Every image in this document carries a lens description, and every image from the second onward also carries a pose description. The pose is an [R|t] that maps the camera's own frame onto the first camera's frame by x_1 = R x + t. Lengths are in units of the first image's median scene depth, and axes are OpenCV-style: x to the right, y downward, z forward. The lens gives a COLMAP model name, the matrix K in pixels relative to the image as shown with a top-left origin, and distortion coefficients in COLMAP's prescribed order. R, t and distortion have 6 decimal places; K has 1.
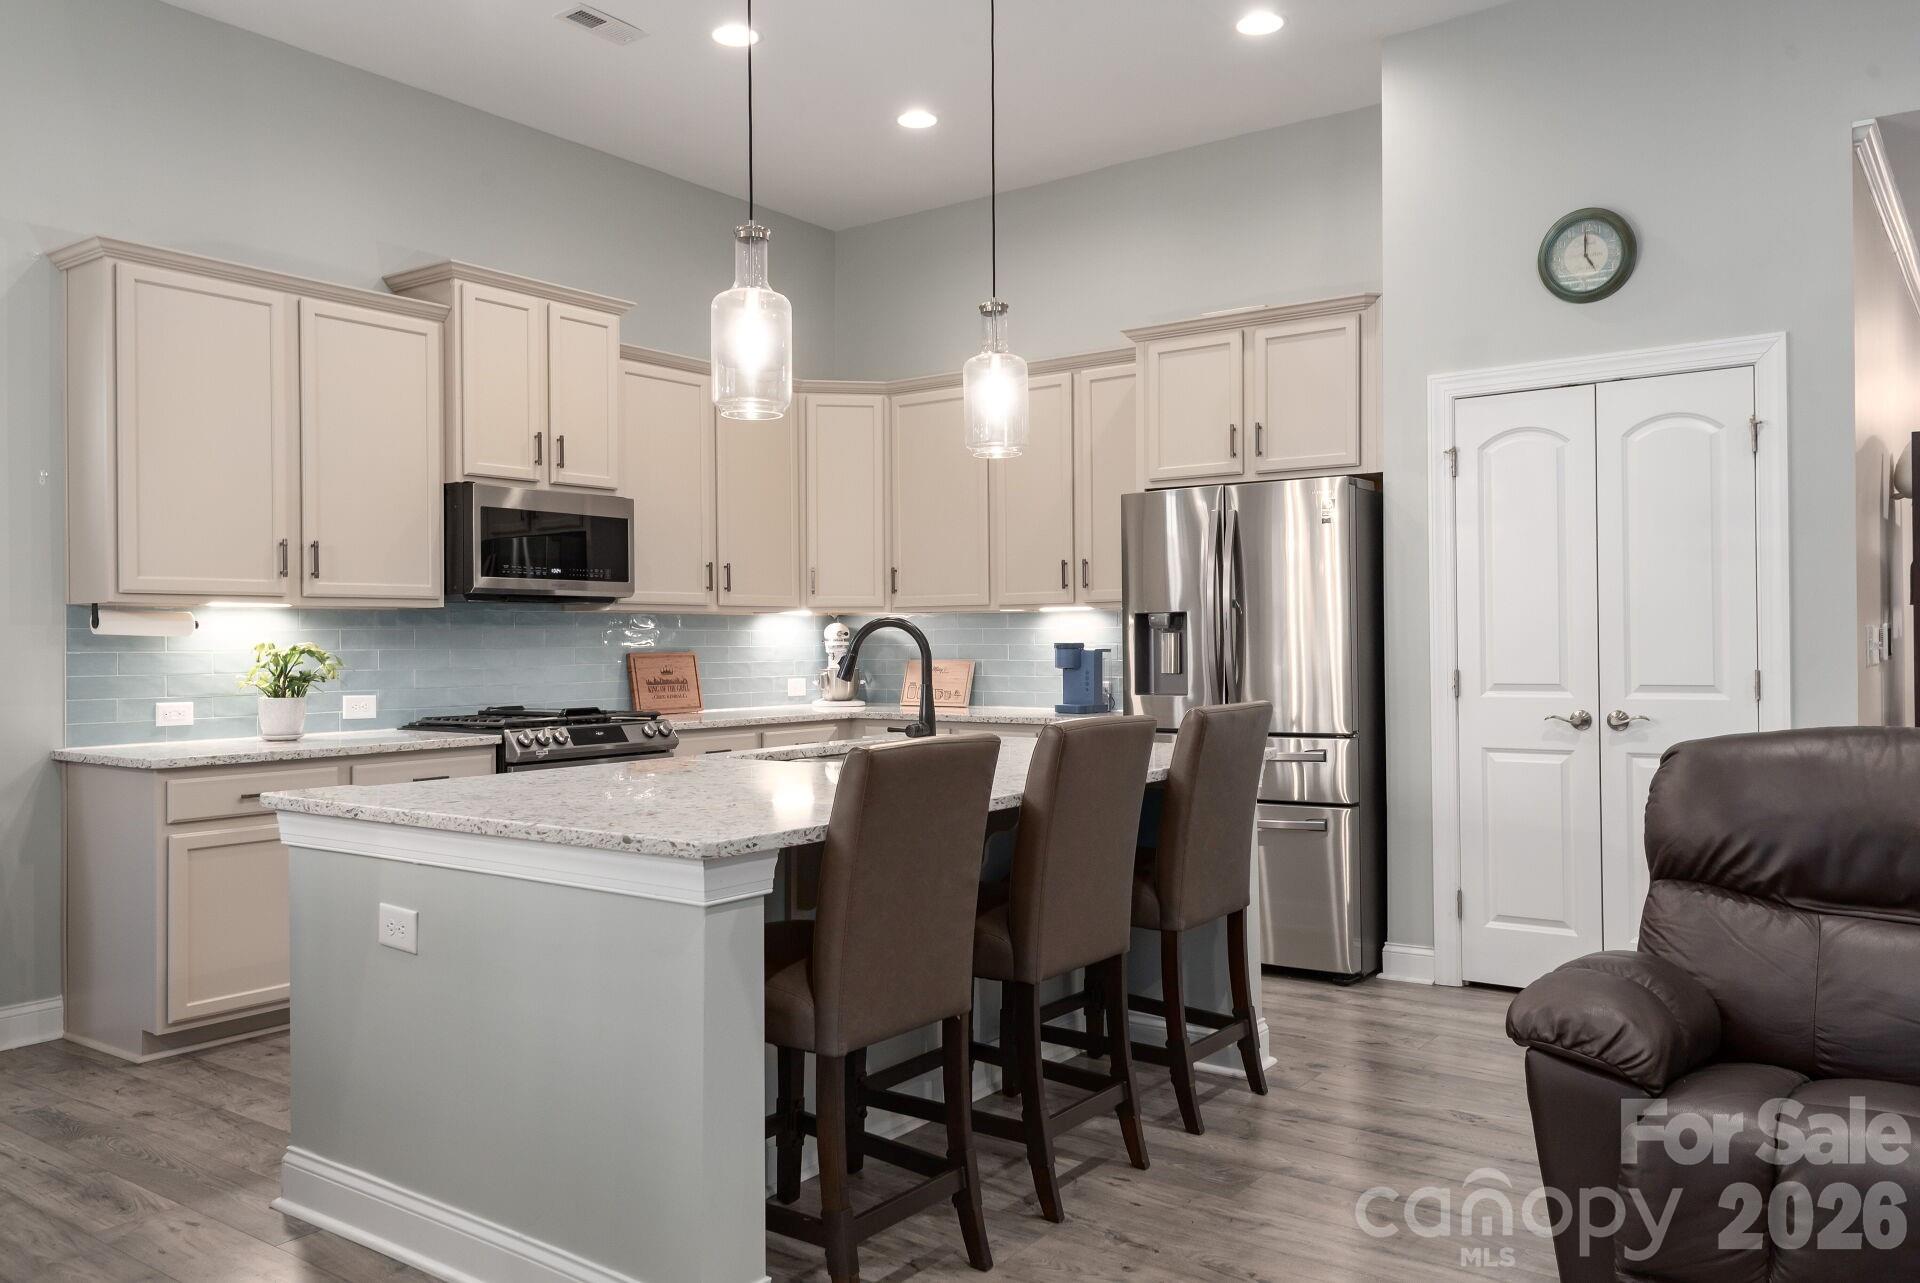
lens RADIAL K [[1448.4, 0, 950.8], [0, 1448.4, 638.7], [0, 0, 1]] dist [0.034302, 0.001096]
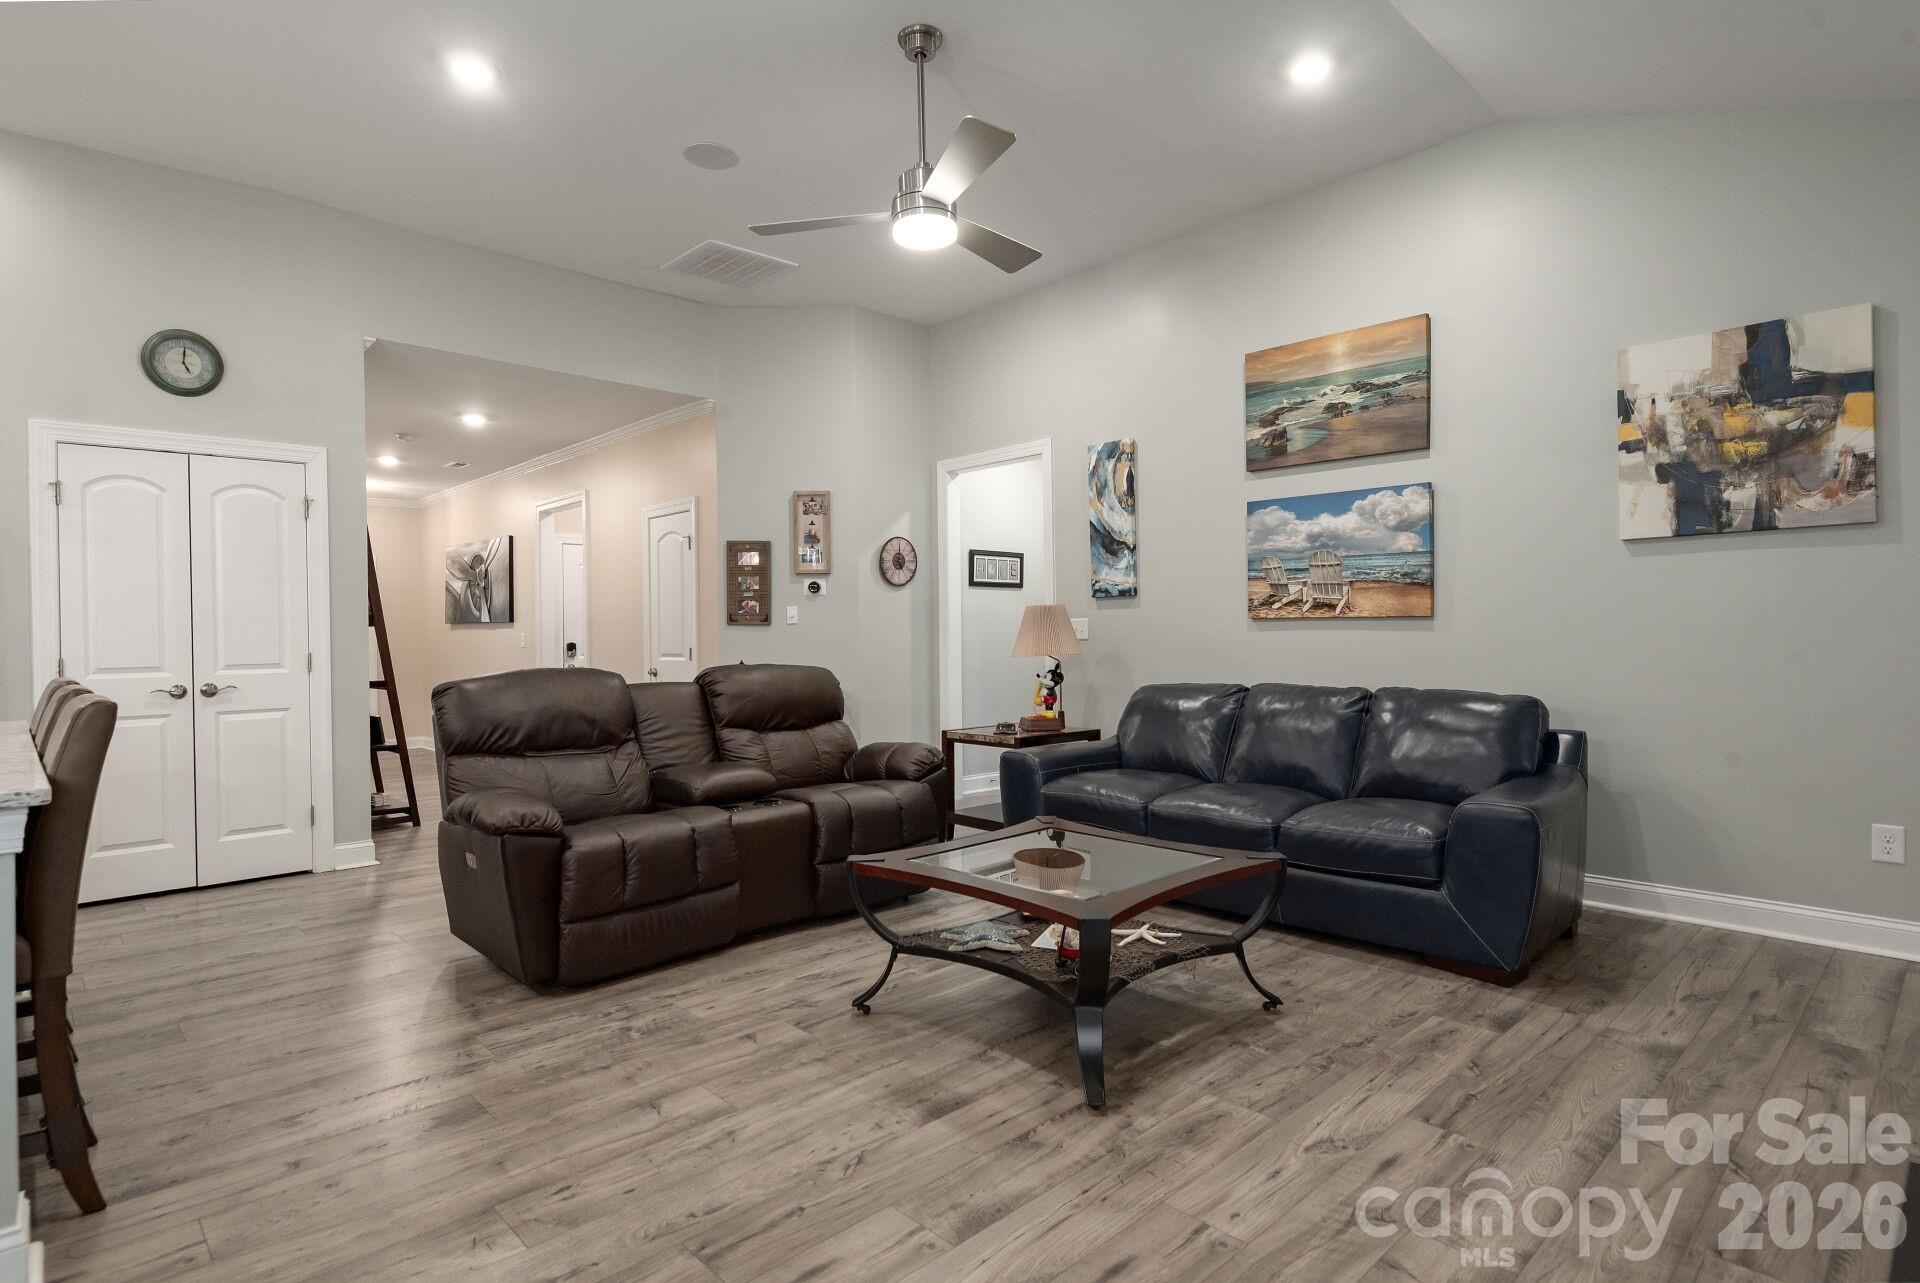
lens RADIAL K [[983.1, 0, 960.0], [0, 983.1, 641.5], [0, 0, 1]] dist [0.044429, -0.034050]
pose [[0.168804, -0.001751, 0.985648, -0.367851], [0.012401, 0.999923, -0.000347, 0.016337], [-0.985572, 0.012281, 0.168813, 0.091523]]
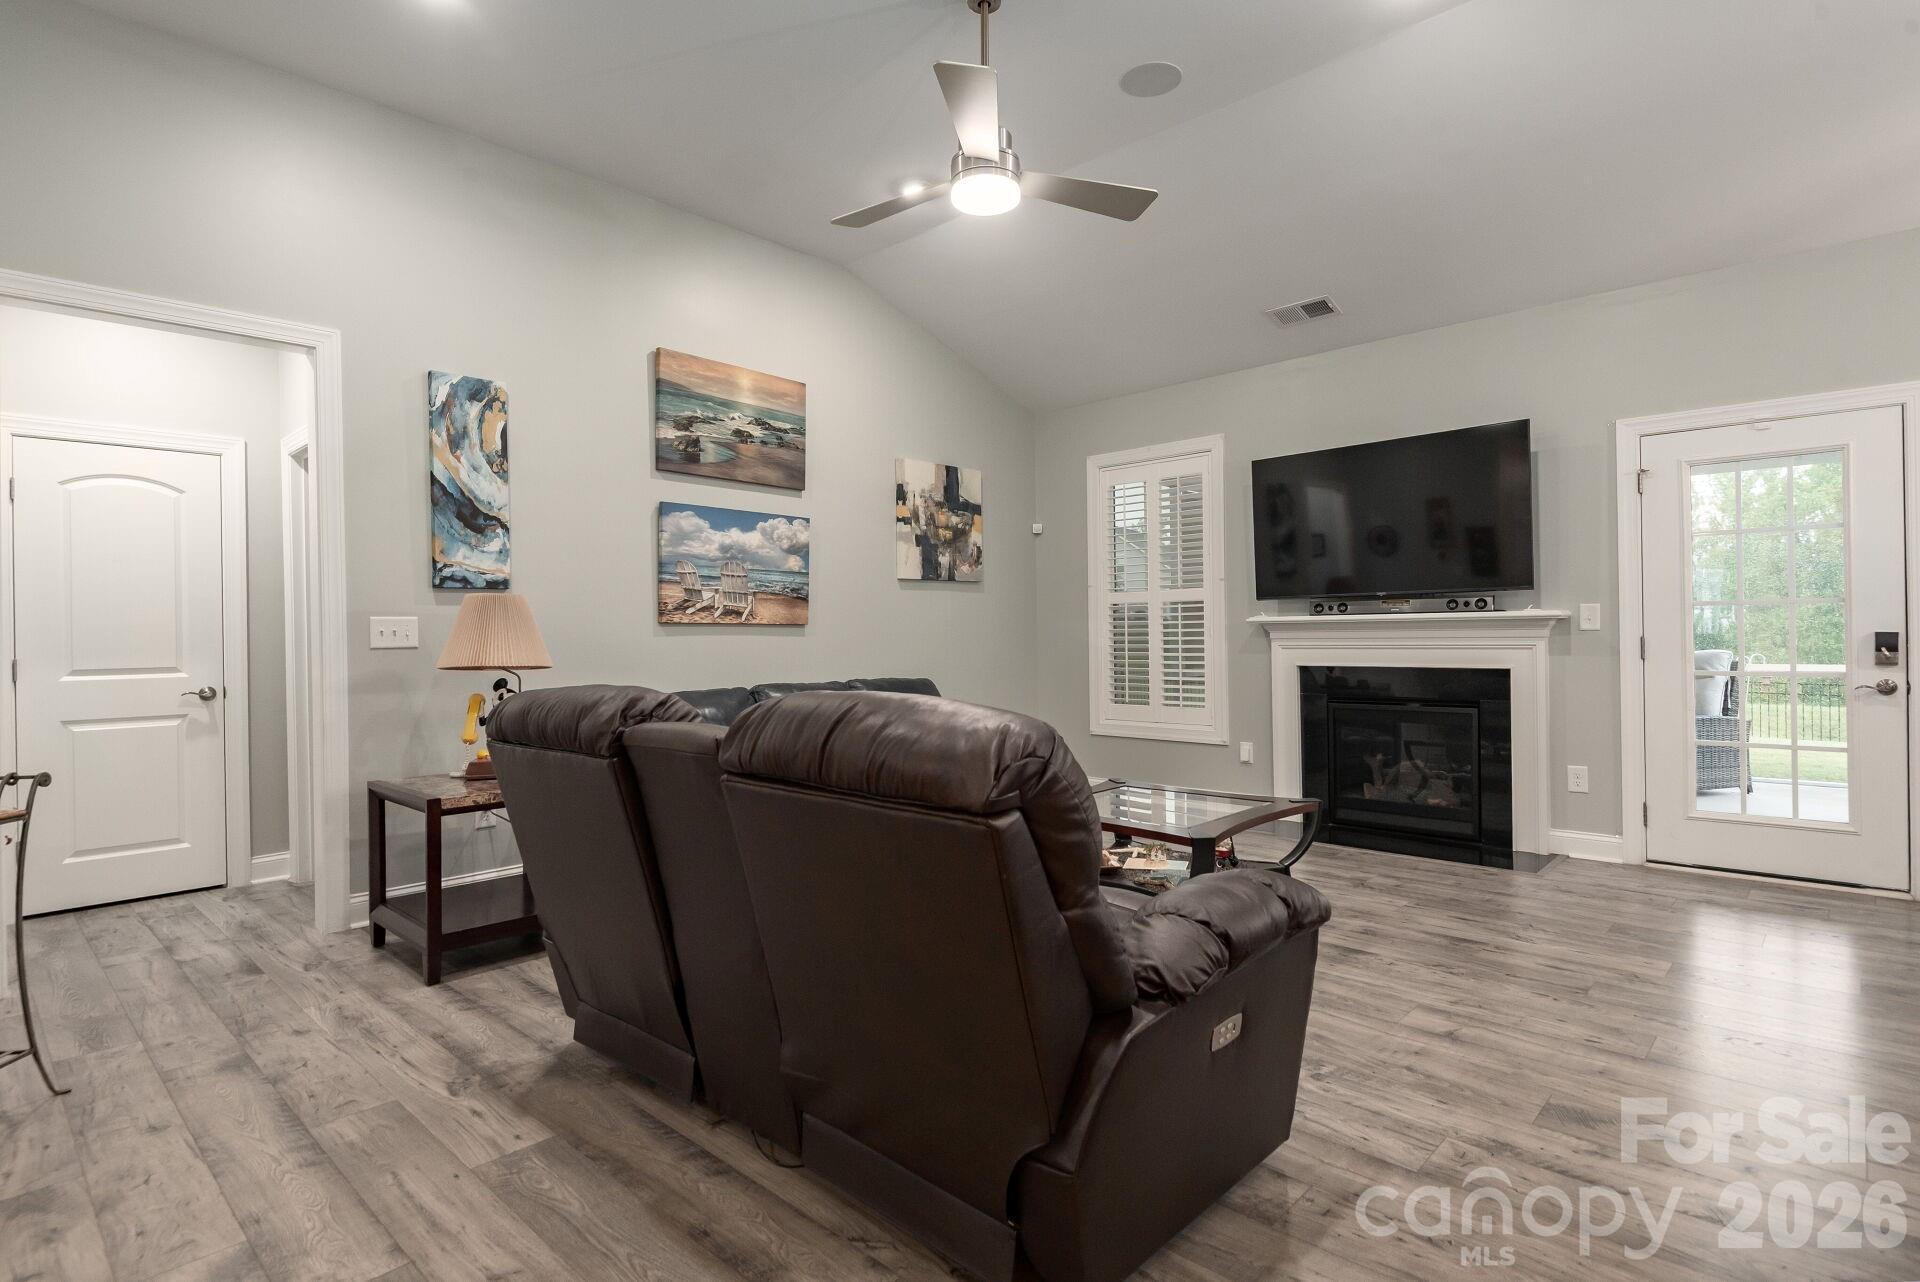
lens RADIAL K [[958.1, 0, 972.6], [0, 958.1, 634.1], [0, 0, 1]] dist [0.013028, -0.009353]
pose [[-0.993597, 0.020201, 0.111166, 0.281776], [0.020043, 0.999796, -0.002544, 0.015553], [-0.111195, -0.000300, -0.993799, 0.881017]]
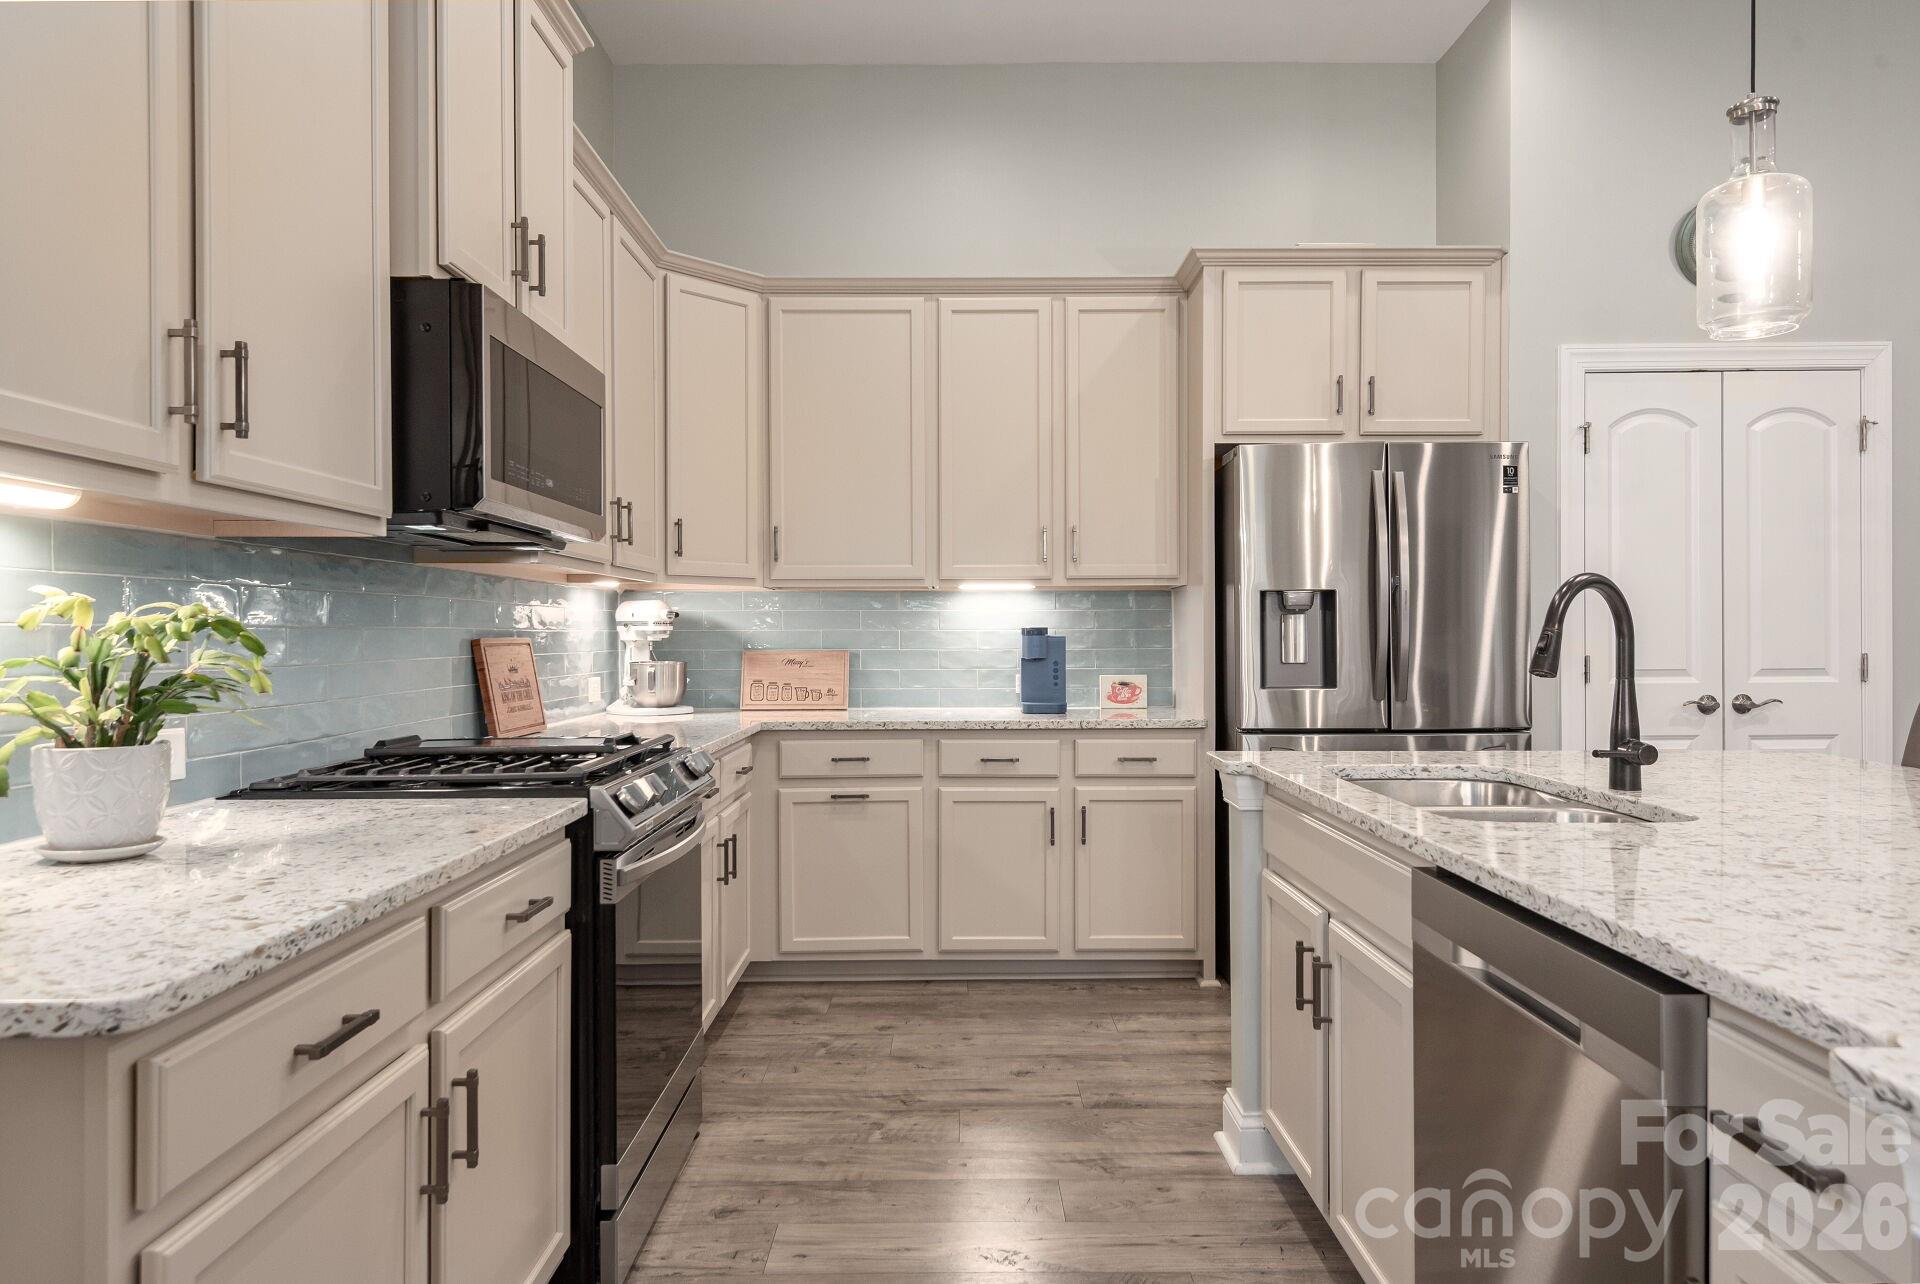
lens RADIAL K [[1210.6, 0, 960.0], [0, 1210.6, 642.0], [0, 0, 1]] dist [0.005371, 0.000844]
pose [[0.802386, 0.000839, 0.596805, -0.460036], [-0.003564, 0.999988, 0.003385, 0.011049], [-0.596795, -0.004843, 0.802379, 0.605124]]
